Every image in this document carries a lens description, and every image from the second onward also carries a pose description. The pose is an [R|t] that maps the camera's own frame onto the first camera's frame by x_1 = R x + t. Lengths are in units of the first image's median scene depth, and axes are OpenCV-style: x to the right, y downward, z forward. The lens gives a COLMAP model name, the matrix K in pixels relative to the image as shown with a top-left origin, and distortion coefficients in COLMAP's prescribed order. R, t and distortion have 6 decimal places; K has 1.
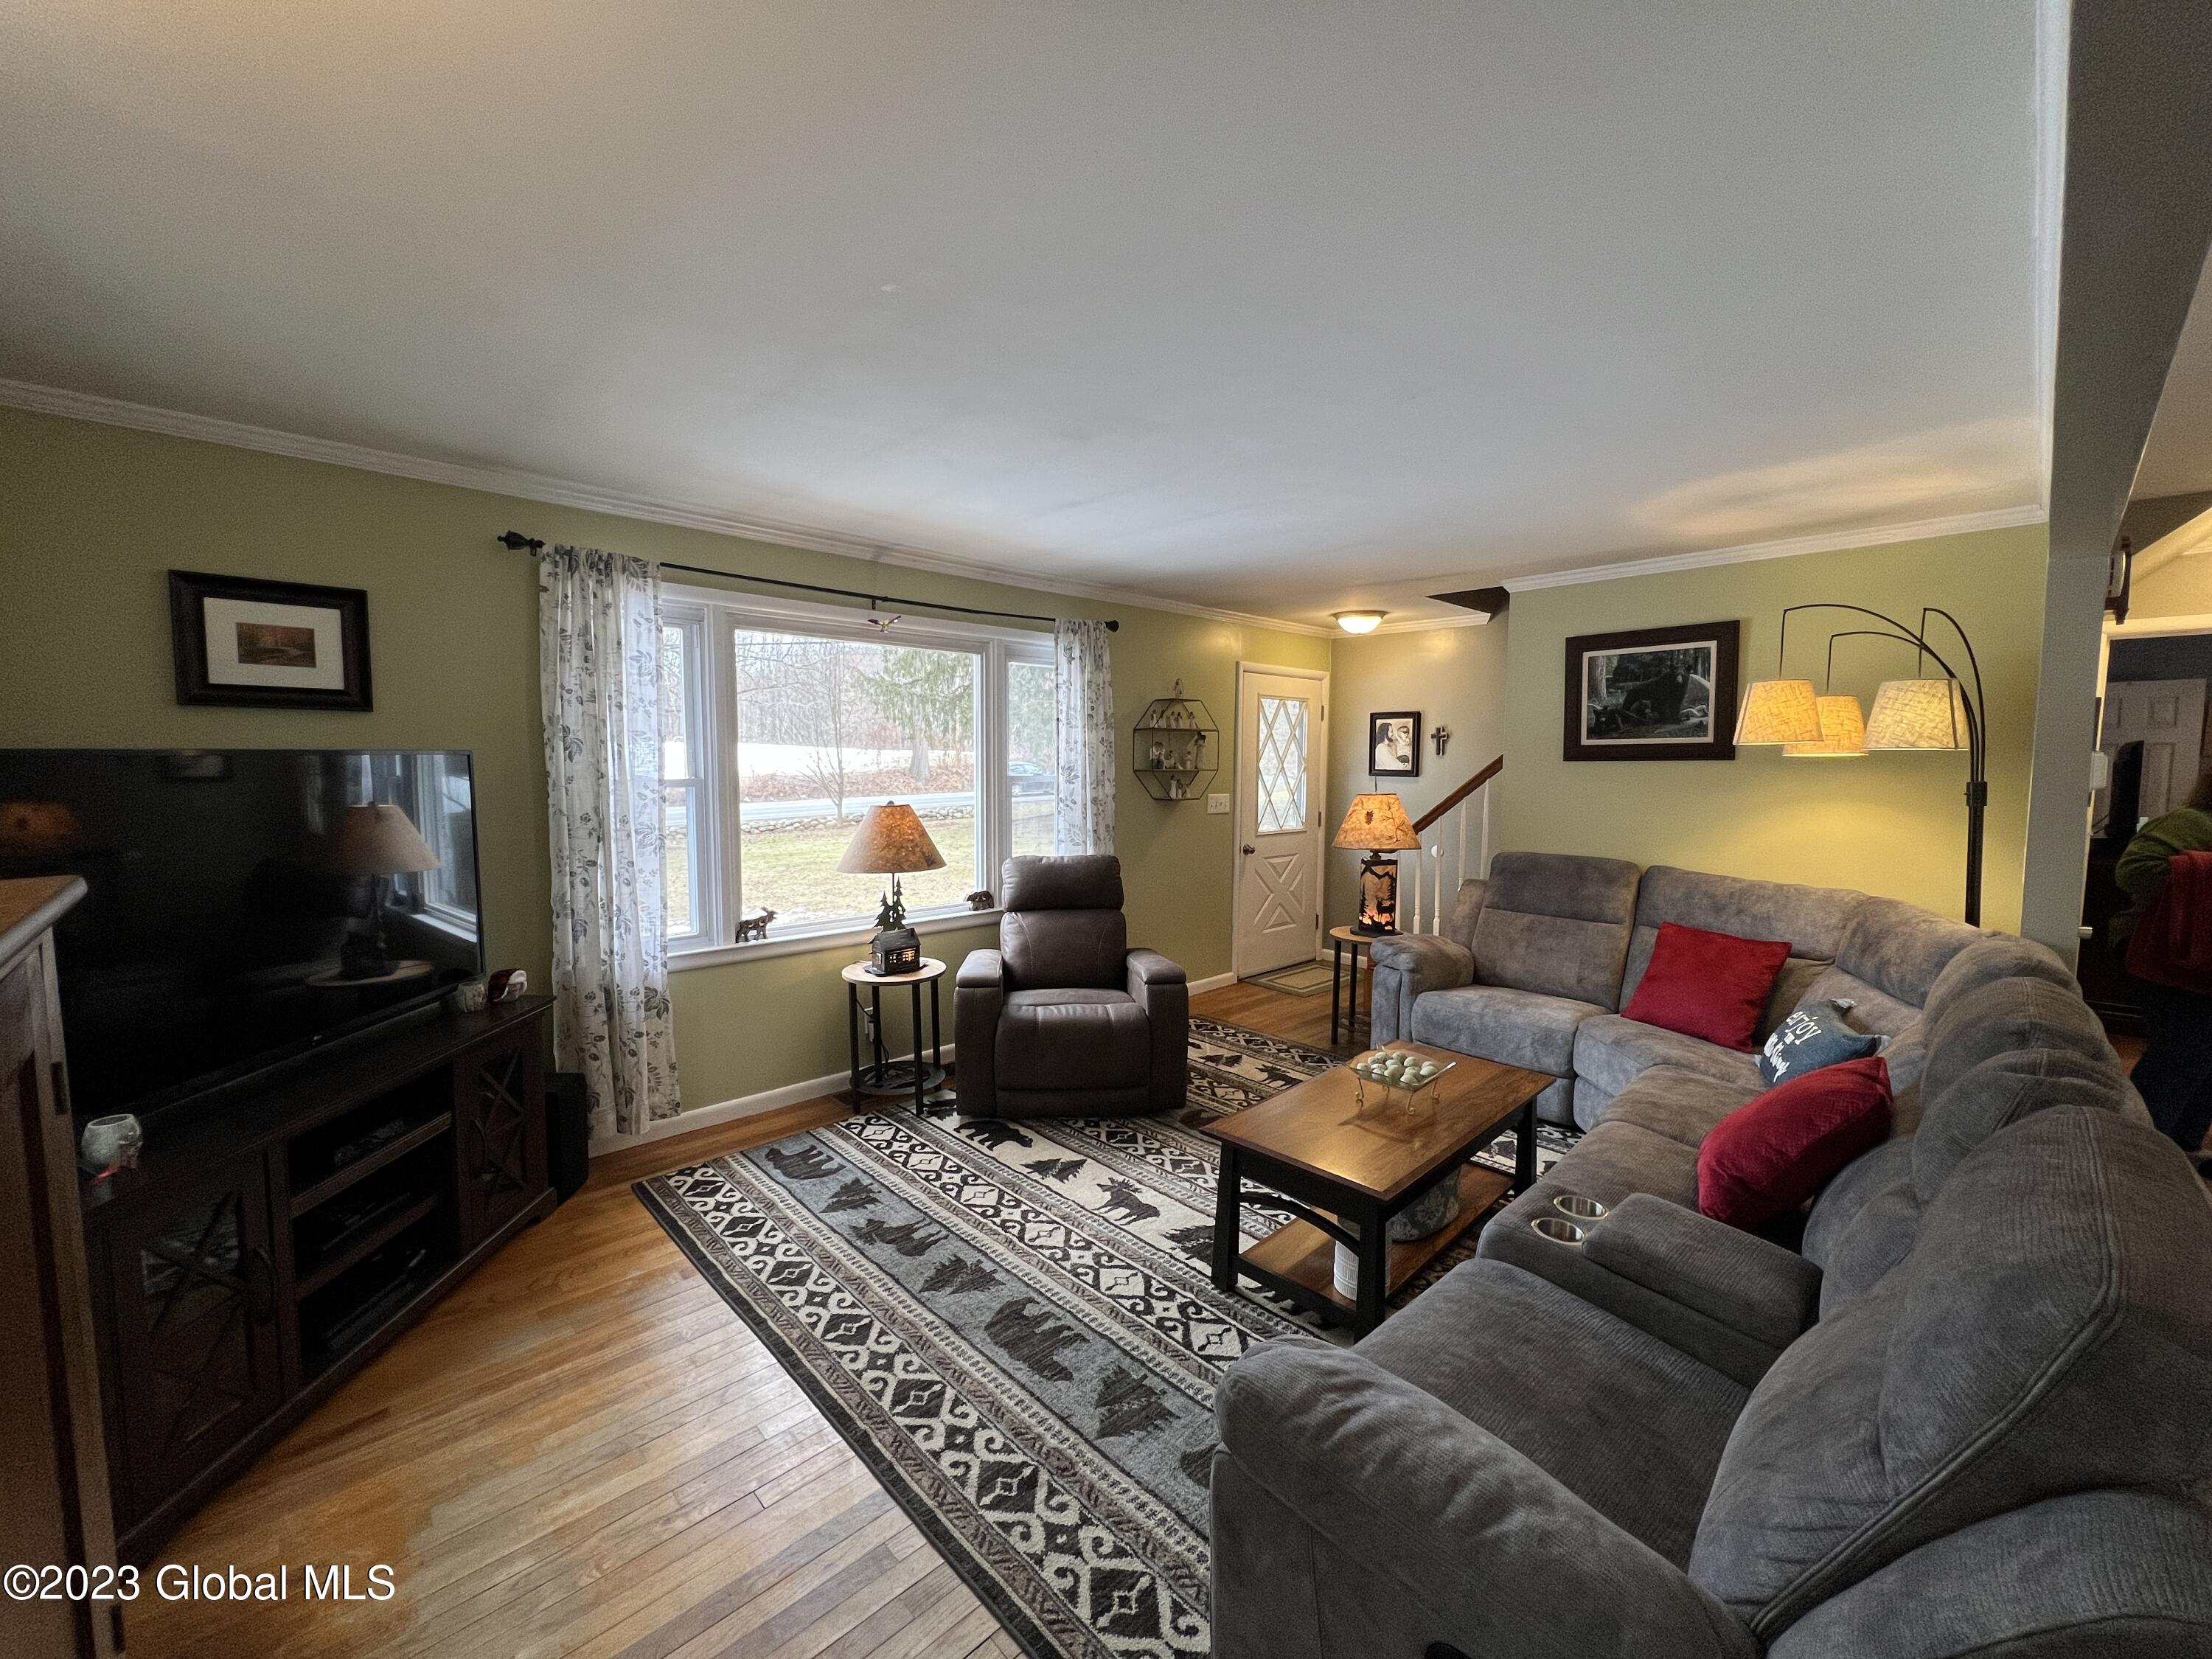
lens RADIAL K [[878.4, 0, 1102.9], [0, 878.4, 828.2], [0, 0, 1]] dist [-0.001827, -0.000964]
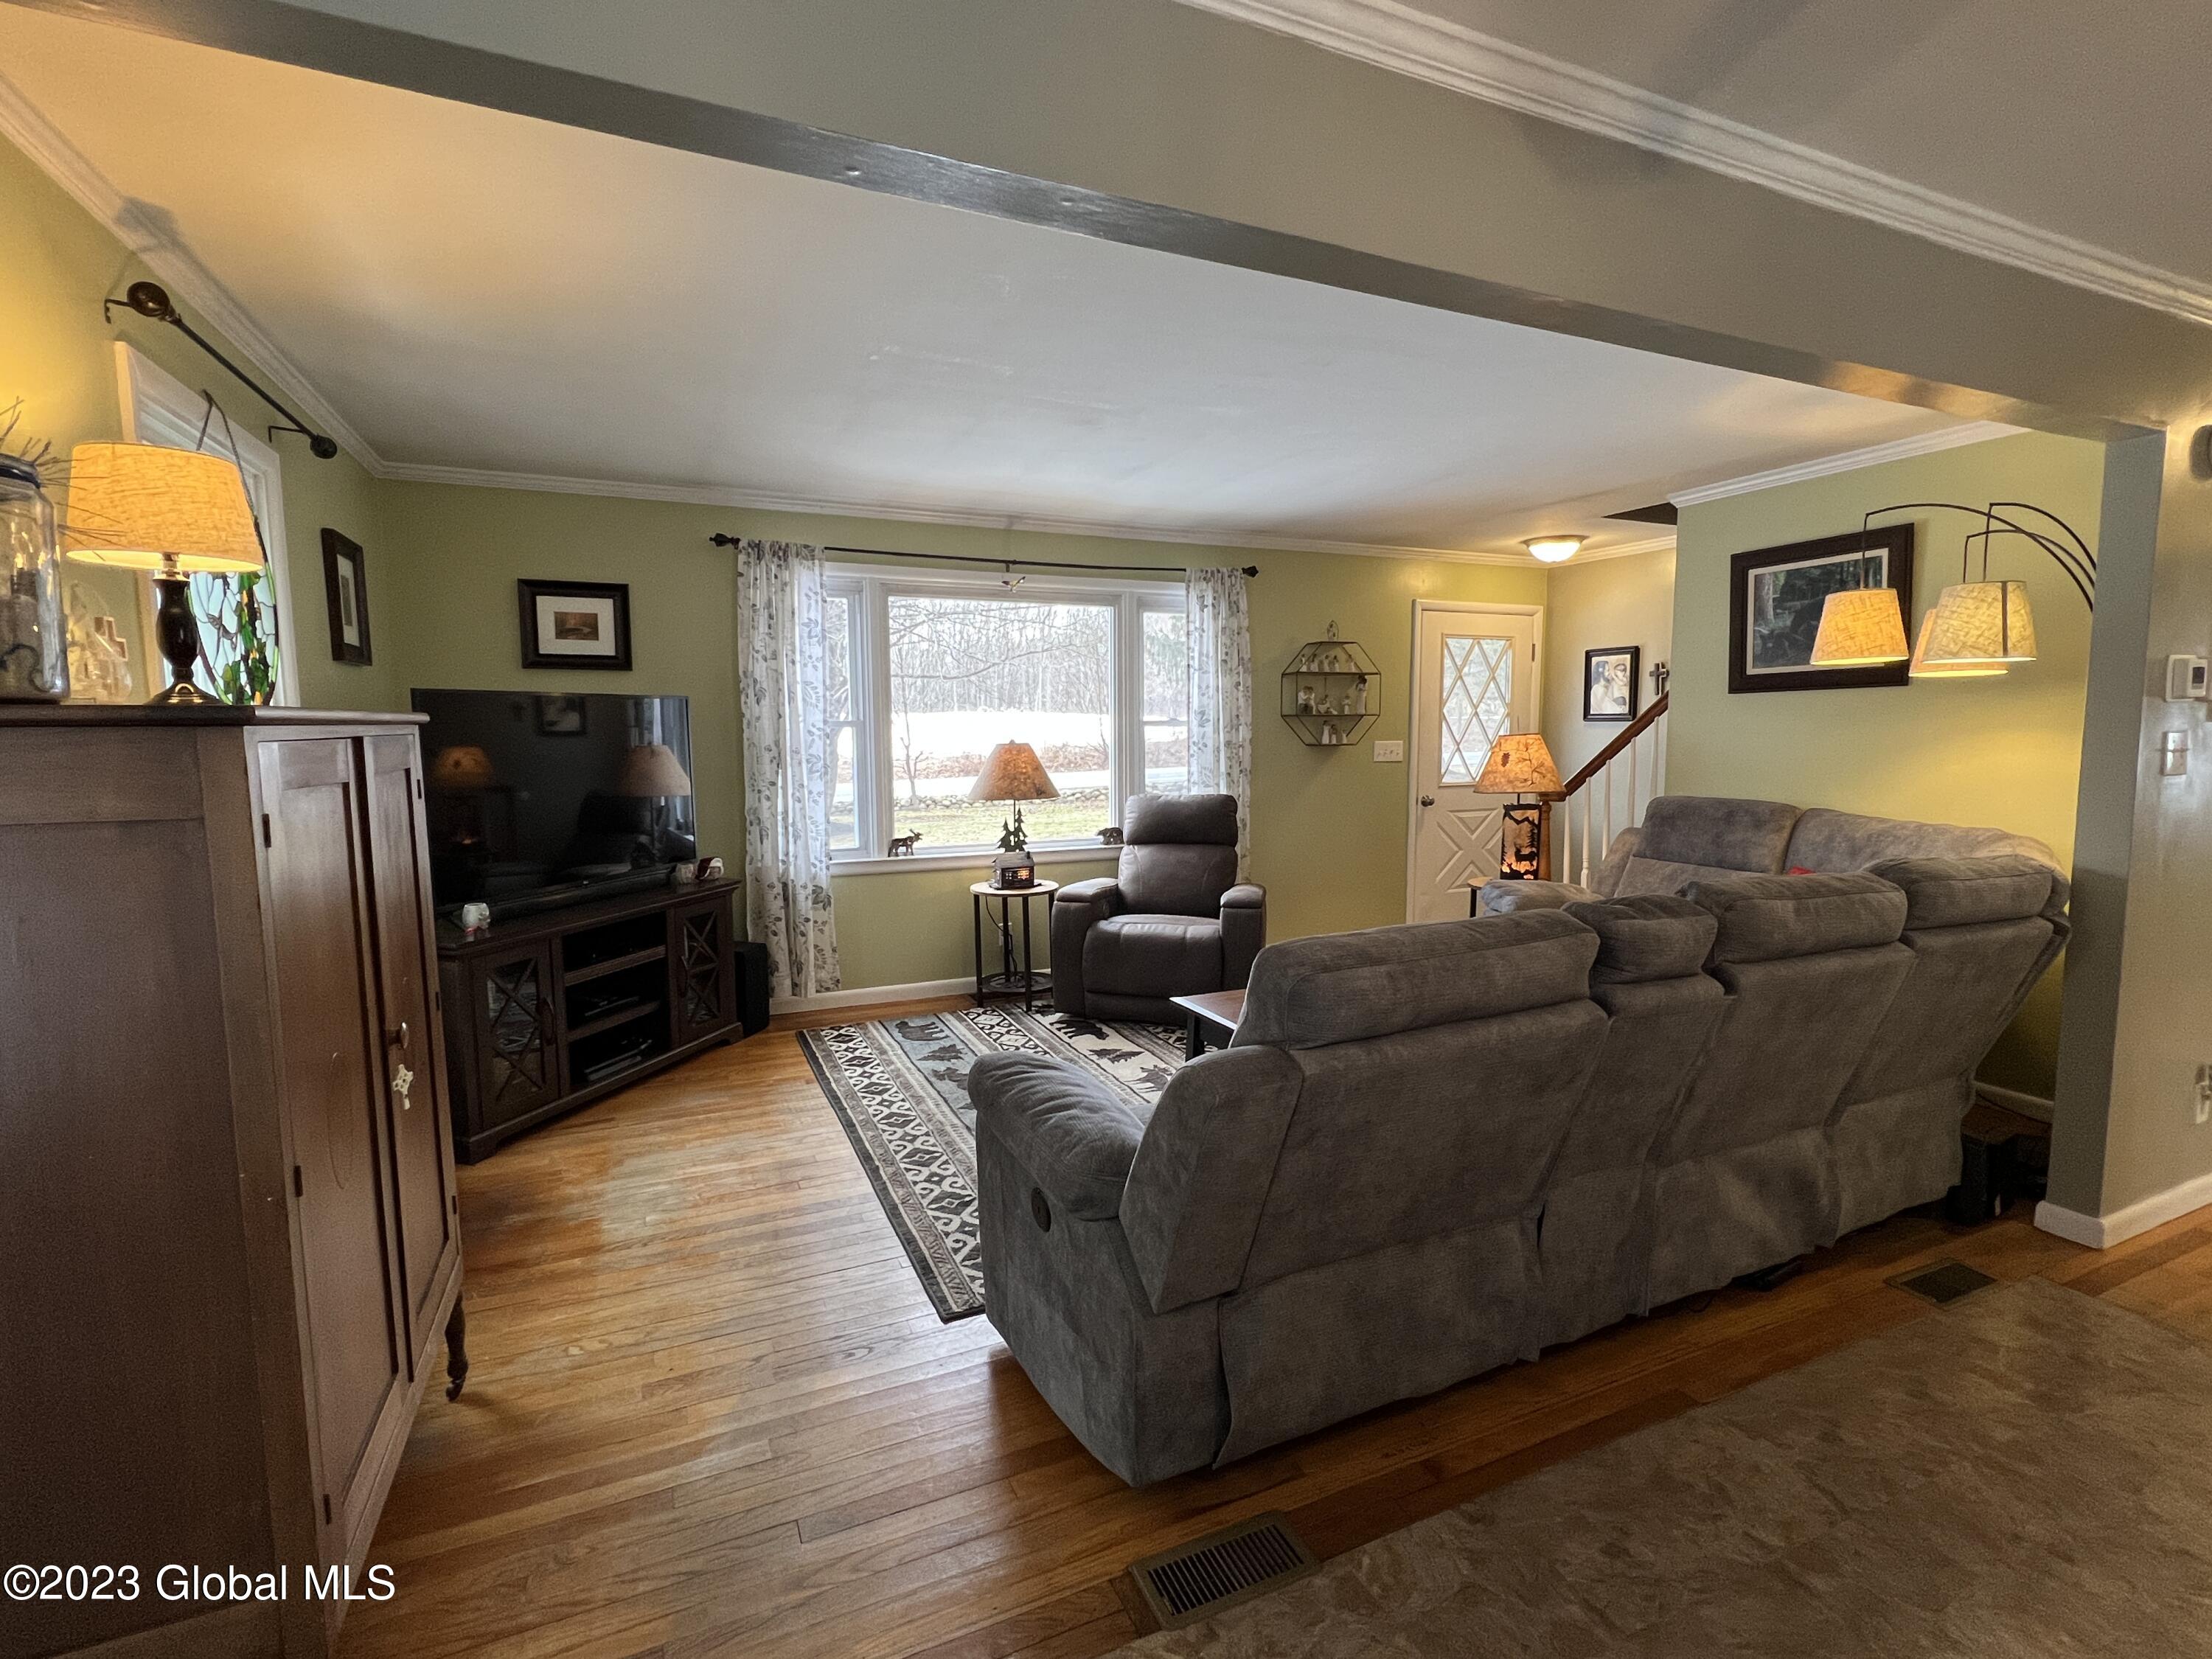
lens RADIAL K [[1024.5, 0, 1107.1], [0, 1024.5, 827.4], [0, 0, 1]] dist [-0.002553, -0.000142]
pose [[0.943356, 0.020661, -0.331140, 0.324236], [-0.014680, 0.999681, 0.020555, 0.055215], [0.331459, -0.014529, 0.943358, -0.224560]]
